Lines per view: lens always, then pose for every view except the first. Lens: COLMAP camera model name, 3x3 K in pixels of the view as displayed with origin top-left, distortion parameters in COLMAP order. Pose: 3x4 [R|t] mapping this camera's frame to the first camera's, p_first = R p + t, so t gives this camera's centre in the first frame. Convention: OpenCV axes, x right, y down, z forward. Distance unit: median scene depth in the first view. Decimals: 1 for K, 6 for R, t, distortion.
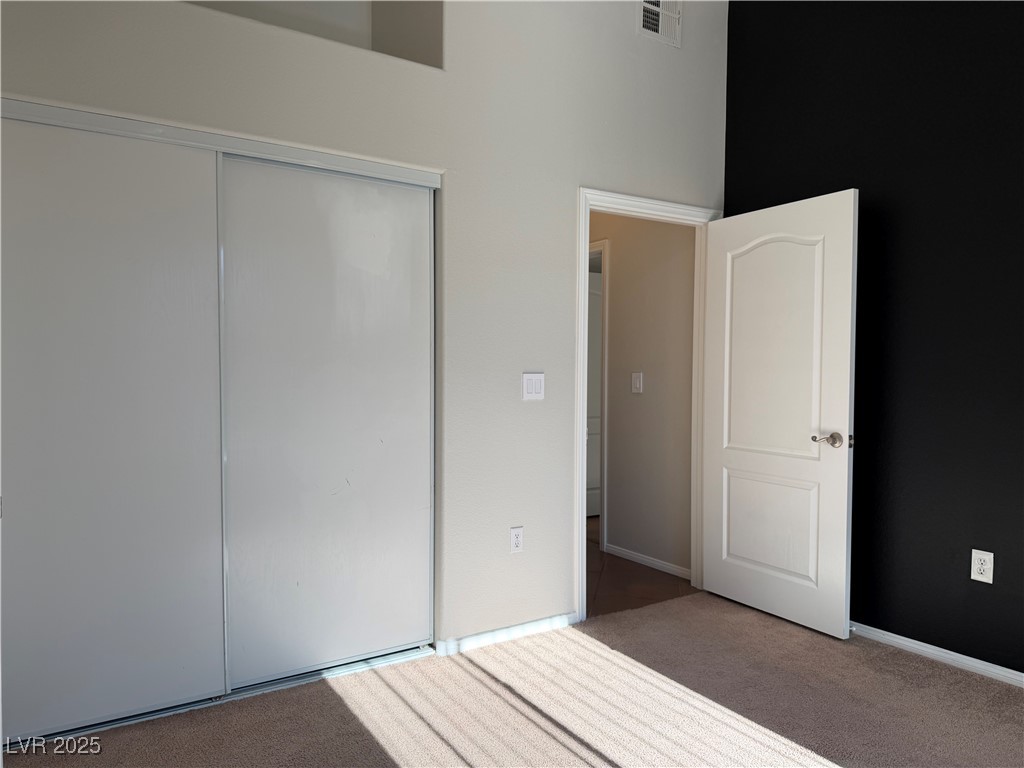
lens RADIAL K [[700.4, 0, 507.8], [0, 700.4, 386.4], [0, 0, 1]] dist [-0.033638, -0.000359]
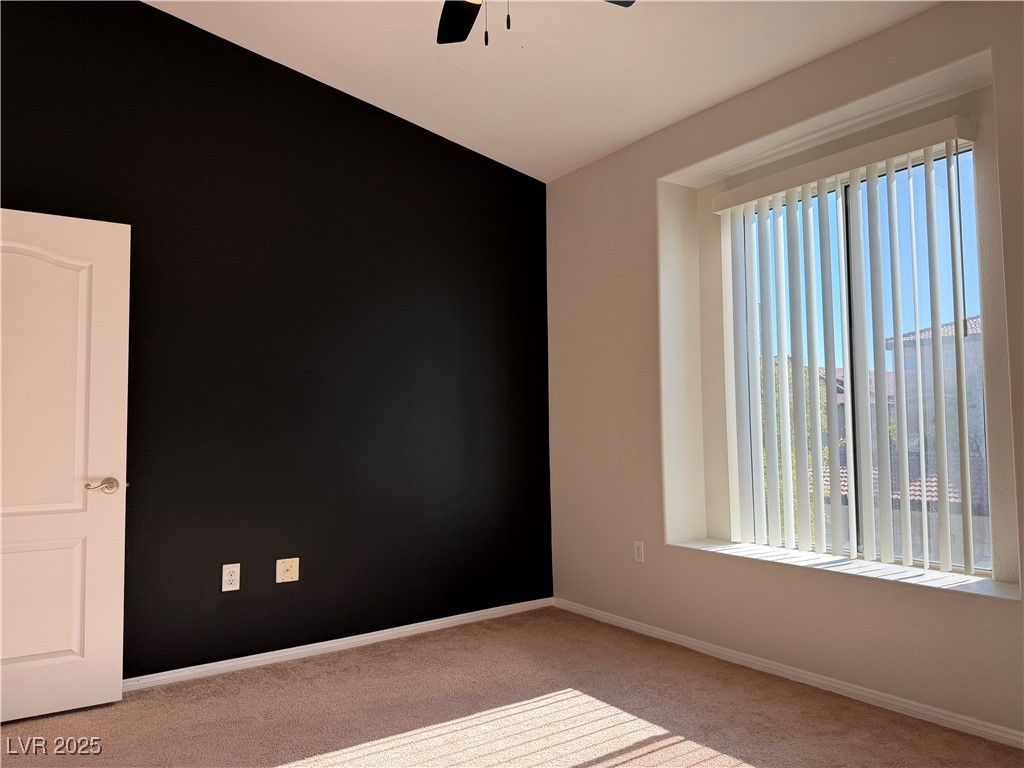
lens RADIAL K [[700.4, 0, 507.8], [0, 700.4, 386.4], [0, 0, 1]] dist [-0.033638, -0.000359]
pose [[-0.037117, 0.060621, 0.997470, -0.475522], [0.045316, 0.997234, -0.058921, 0.024482], [-0.998283, 0.043015, -0.039762, 0.501871]]
